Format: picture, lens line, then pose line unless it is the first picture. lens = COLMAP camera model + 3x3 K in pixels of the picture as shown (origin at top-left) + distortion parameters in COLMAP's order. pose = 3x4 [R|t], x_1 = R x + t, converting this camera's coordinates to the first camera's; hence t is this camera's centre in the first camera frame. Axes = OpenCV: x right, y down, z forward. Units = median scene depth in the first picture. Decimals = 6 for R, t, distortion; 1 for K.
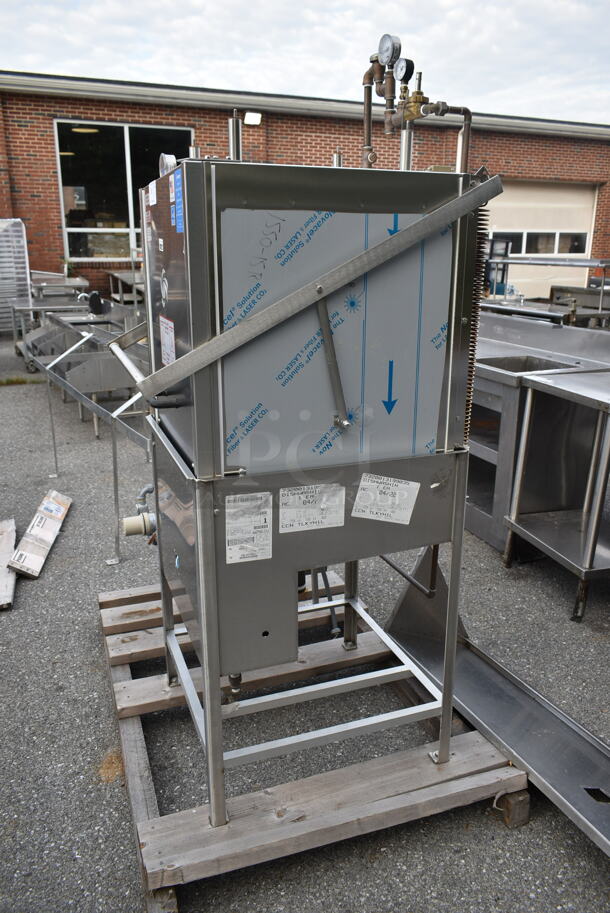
lens RADIAL K [[711.7, 0, 304.5], [0, 711.7, 455.4], [0, 0, 1]] dist [-0.008354, -0.001541]
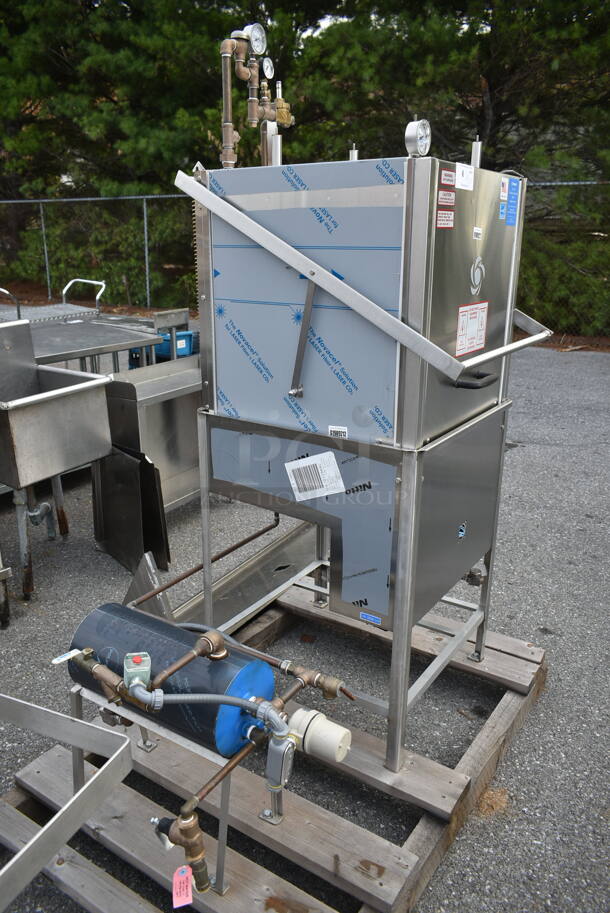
lens RADIAL K [[711.7, 0, 301.3], [0, 711.7, 448.1], [0, 0, 1]] dist [-0.008354, -0.001541]
pose [[-0.589680, -0.240835, 0.770893, -0.568179], [0.223492, 0.868572, 0.442306, -0.330908], [-0.776099, 0.433107, -0.458355, 1.108123]]
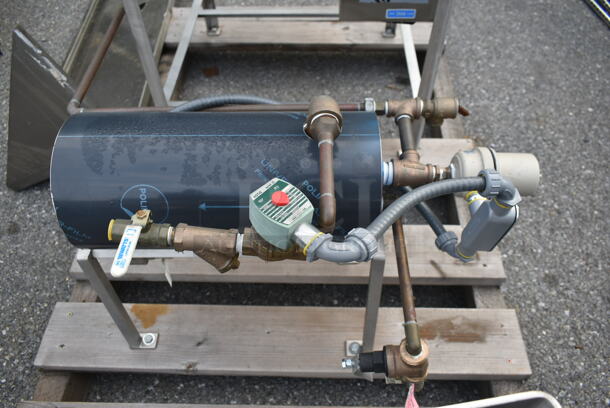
lens RADIAL K [[475.5, 0, 309.0], [0, 475.5, 205.2], [0, 0, 1]] dist [-0.008354, -0.001541]
pose [[-0.930064, -0.279578, 0.238362, -0.192068], [0.115310, 0.393871, 0.911904, -0.157671], [-0.348832, 0.875615, -0.334087, 1.088435]]
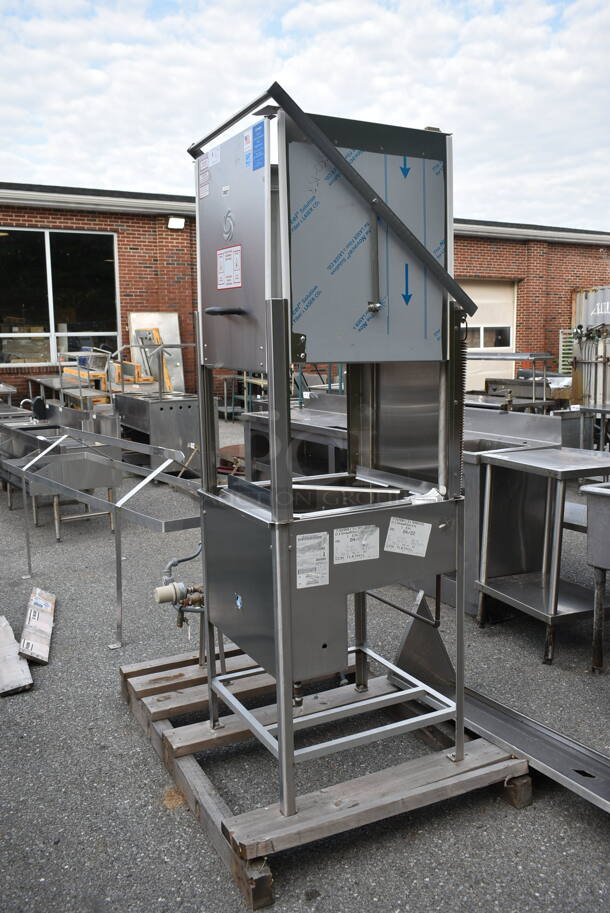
lens RADIAL K [[790.5, 0, 305.1], [0, 790.5, 452.0], [0, 0, 1]] dist [-0.008299, -0.019089]
pose [[0.992976, -0.037308, 0.112283, -0.143349], [0.053700, 0.987720, -0.146714, 0.067847], [-0.105430, 0.151713, 0.982786, -0.272826]]
